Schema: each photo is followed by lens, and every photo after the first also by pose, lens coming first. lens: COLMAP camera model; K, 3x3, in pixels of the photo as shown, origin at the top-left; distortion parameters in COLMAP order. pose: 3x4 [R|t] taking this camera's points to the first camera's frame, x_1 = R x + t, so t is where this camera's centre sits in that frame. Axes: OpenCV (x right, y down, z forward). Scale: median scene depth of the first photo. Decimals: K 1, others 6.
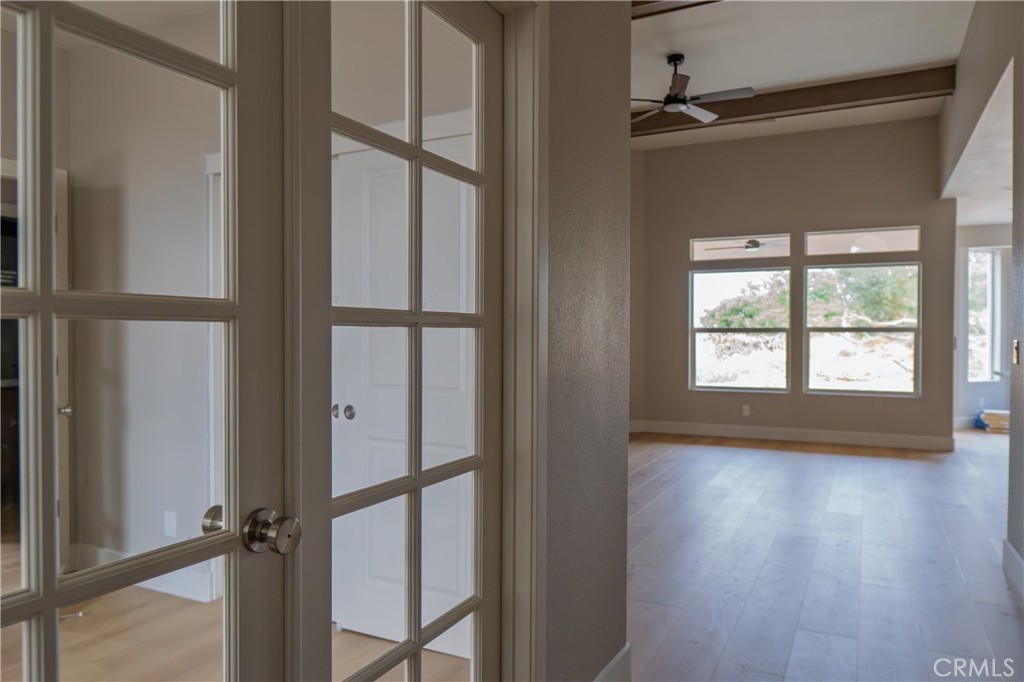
lens RADIAL K [[713.6, 0, 506.8], [0, 713.6, 340.8], [0, 0, 1]] dist [-0.001511, 0.001270]
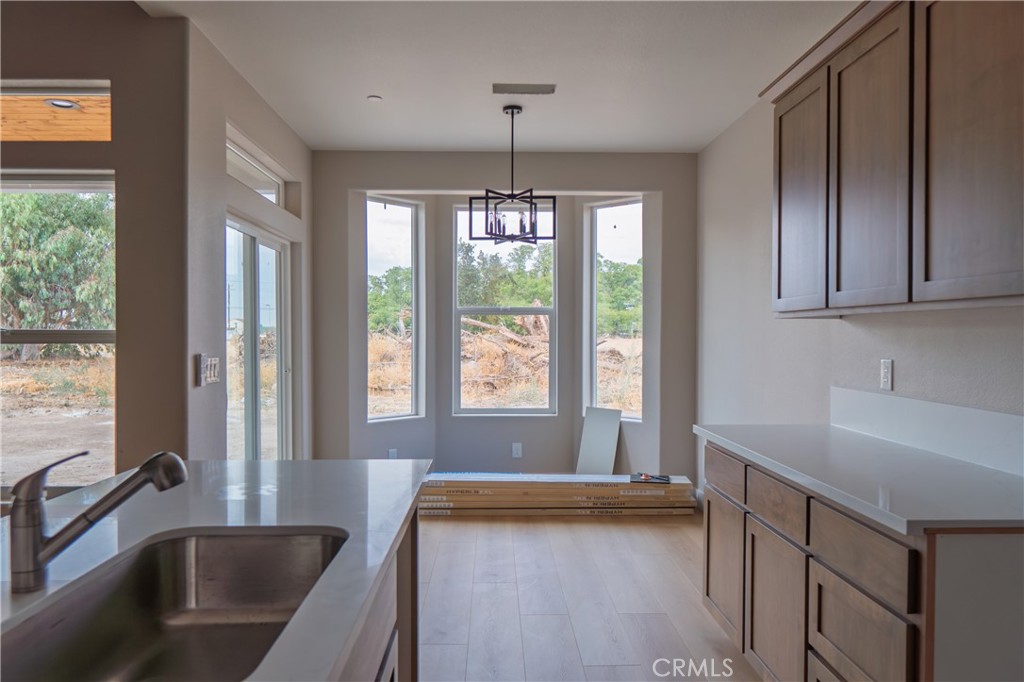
lens RADIAL K [[713.6, 0, 506.8], [0, 713.6, 340.8], [0, 0, 1]] dist [-0.001511, 0.001270]
pose [[0.889668, -0.014831, 0.456368, 0.529109], [0.018609, 0.999820, -0.003784, -0.004758], [-0.456229, 0.011859, 0.889783, 0.472116]]
